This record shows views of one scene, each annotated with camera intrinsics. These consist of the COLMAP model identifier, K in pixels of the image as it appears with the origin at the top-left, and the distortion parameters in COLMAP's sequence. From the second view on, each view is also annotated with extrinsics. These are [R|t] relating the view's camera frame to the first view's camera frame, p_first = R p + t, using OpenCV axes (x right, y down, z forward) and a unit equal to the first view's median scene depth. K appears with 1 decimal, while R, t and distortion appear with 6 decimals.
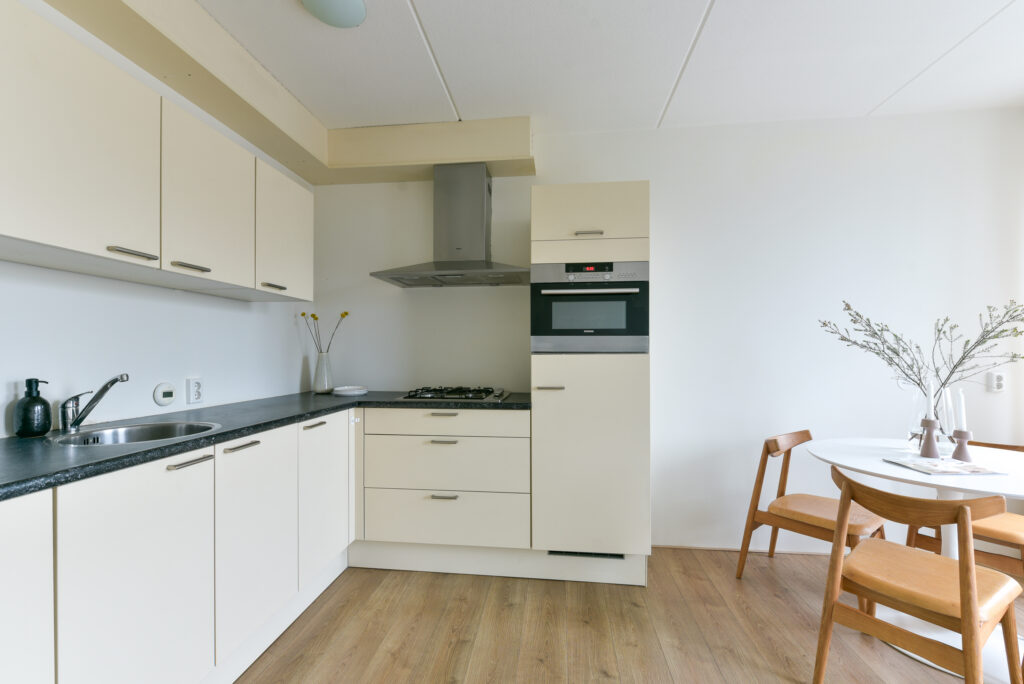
lens RADIAL K [[437.9, 0, 508.7], [0, 437.9, 353.8], [0, 0, 1]] dist [0.000235, -0.000268]
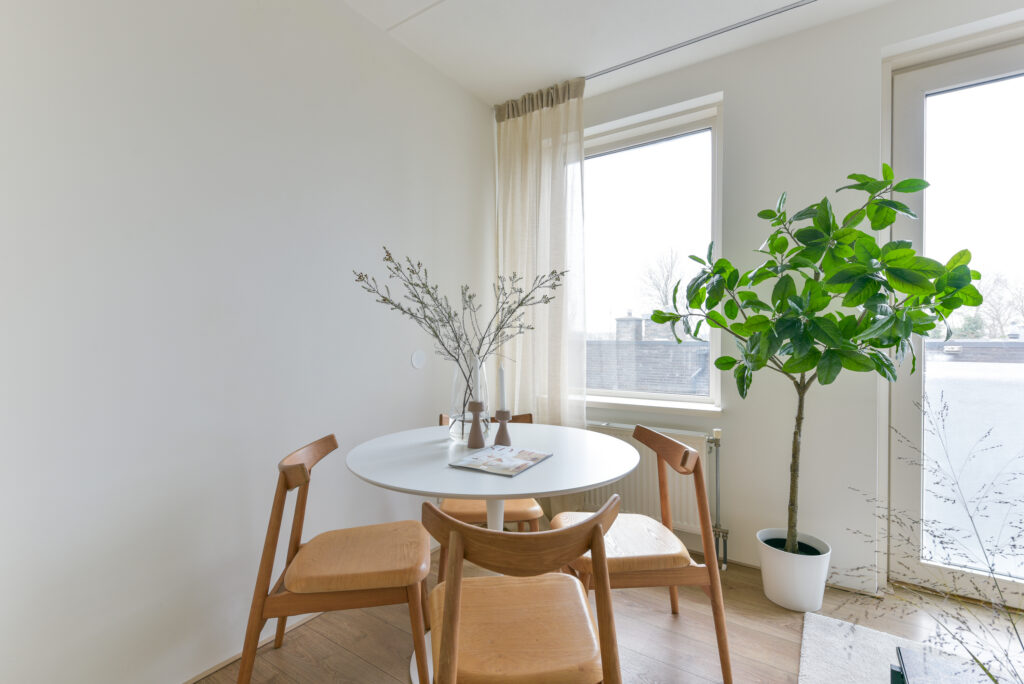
lens RADIAL K [[458.7, 0, 509.2], [0, 458.7, 344.1], [0, 0, 1]] dist [0.003201, 0.000023]
pose [[0.457595, -0.000250, 0.889161, 0.192867], [-0.003302, 0.999993, 0.001980, 0.034938], [-0.889155, -0.003842, 0.457590, 0.472833]]
